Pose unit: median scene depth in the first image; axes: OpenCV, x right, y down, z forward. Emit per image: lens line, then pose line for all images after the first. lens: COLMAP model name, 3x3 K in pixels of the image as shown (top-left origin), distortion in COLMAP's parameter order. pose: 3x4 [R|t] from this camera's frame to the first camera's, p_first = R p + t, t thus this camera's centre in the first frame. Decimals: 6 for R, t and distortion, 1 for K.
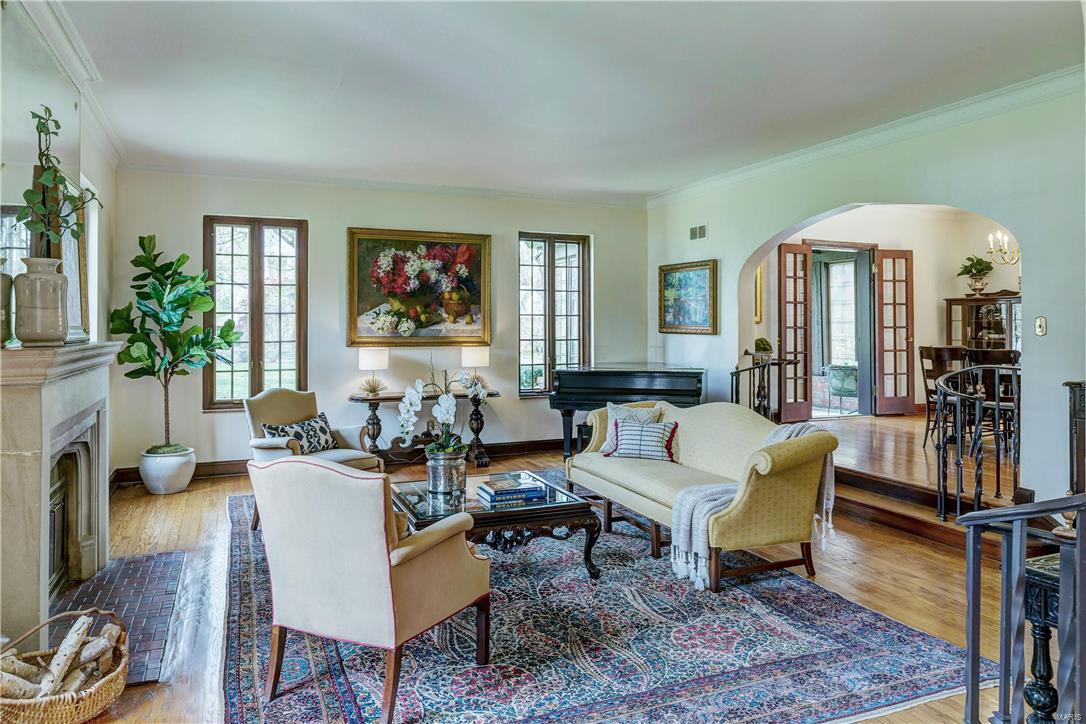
lens RADIAL K [[741.9, 0, 544.7], [0, 741.9, 325.1], [0, 0, 1]] dist [0.000257, 0.000466]
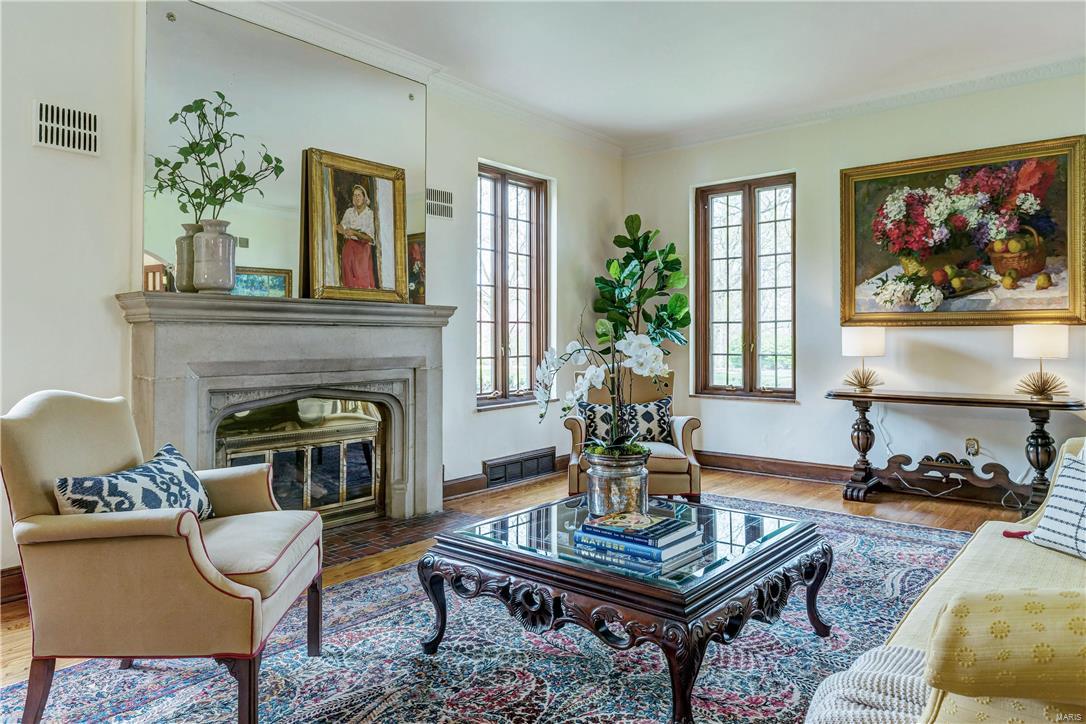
lens RADIAL K [[708.1, 0, 546.9], [0, 708.1, 326.4], [0, 0, 1]] dist [0.003022, 0.000148]
pose [[0.467457, -0.014190, -0.883902, 0.230367], [0.001260, 0.999881, -0.015385, 0.039222], [0.884015, 0.006079, 0.467420, 0.382516]]
